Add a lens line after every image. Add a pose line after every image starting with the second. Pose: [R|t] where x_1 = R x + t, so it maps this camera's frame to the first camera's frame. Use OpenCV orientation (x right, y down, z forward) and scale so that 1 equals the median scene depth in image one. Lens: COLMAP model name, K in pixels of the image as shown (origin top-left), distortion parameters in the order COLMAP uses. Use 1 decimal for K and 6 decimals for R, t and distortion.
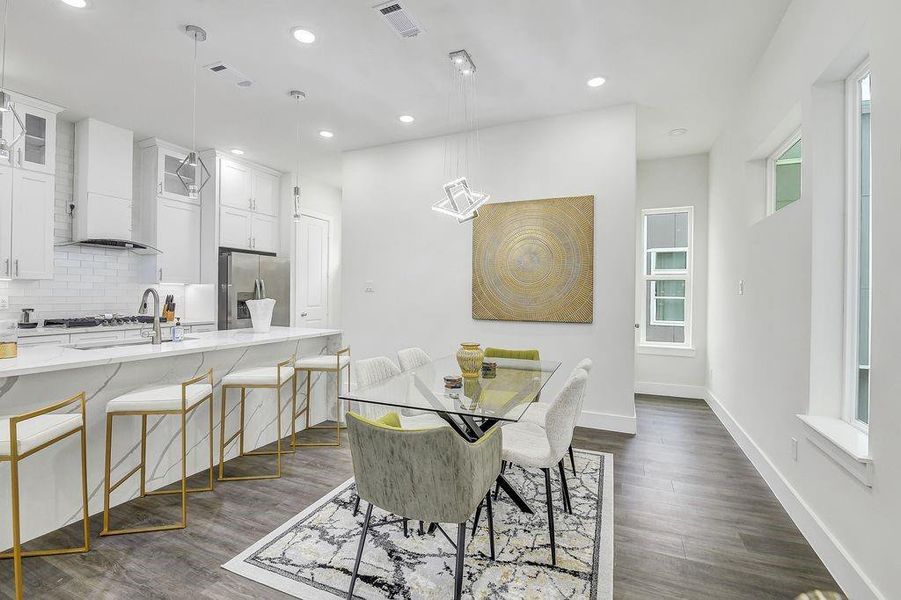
lens RADIAL K [[397.0, 0, 450.5], [0, 397.0, 300.0], [0, 0, 1]] dist [-0.001503, -0.011630]
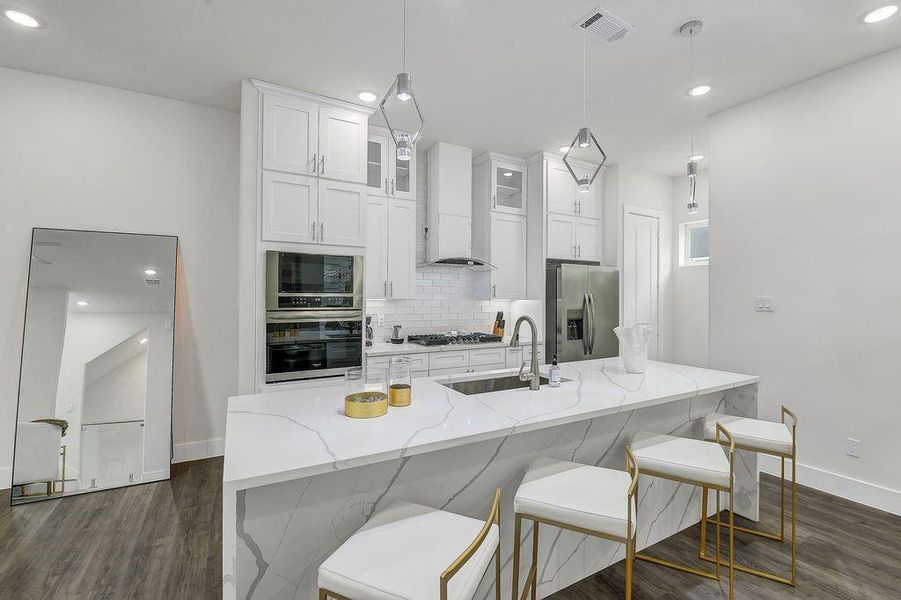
lens RADIAL K [[397.0, 0, 450.5], [0, 397.0, 300.0], [0, 0, 1]] dist [-0.001503, -0.011630]
pose [[0.793999, -0.003790, -0.607907, -0.226703], [-0.005292, 0.999900, -0.013144, -0.028798], [0.607896, 0.013653, 0.793899, 0.161200]]
